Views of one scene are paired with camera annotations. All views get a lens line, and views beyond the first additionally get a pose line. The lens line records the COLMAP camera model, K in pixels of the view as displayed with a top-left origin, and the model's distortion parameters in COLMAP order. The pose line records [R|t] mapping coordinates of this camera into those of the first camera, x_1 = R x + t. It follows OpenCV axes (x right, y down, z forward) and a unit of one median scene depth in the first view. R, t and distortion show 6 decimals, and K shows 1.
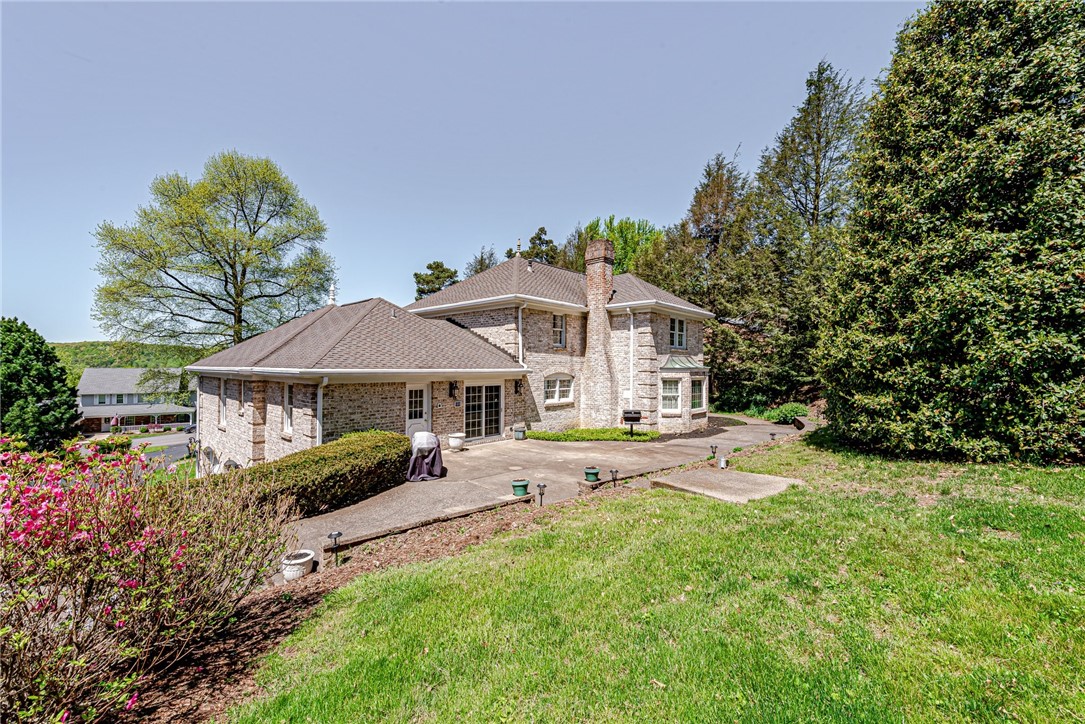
lens RADIAL K [[432.8, 0, 542.6], [0, 432.8, 363.2], [0, 0, 1]] dist [0.012300, -0.002478]
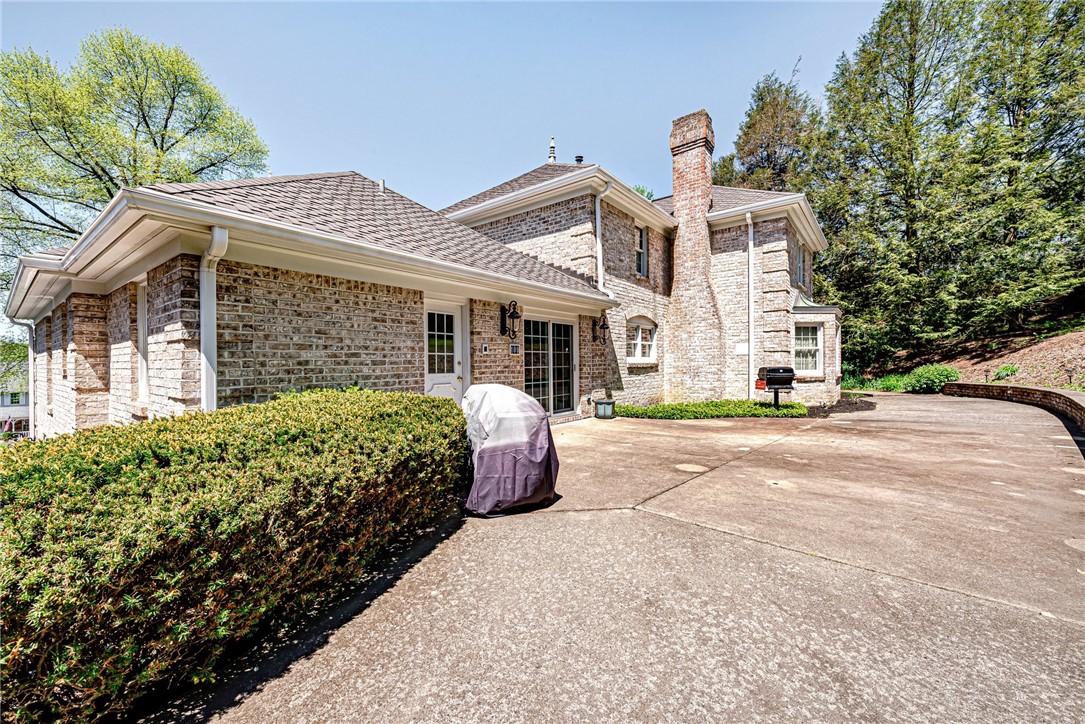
lens RADIAL K [[432.8, 0, 543.7], [0, 432.8, 365.3], [0, 0, 1]] dist [0.012300, -0.002478]
pose [[0.996835, -0.016510, 0.077766, -0.173716], [0.015482, 0.999785, 0.013796, 0.092358], [-0.077977, -0.012548, 0.996876, 0.406907]]
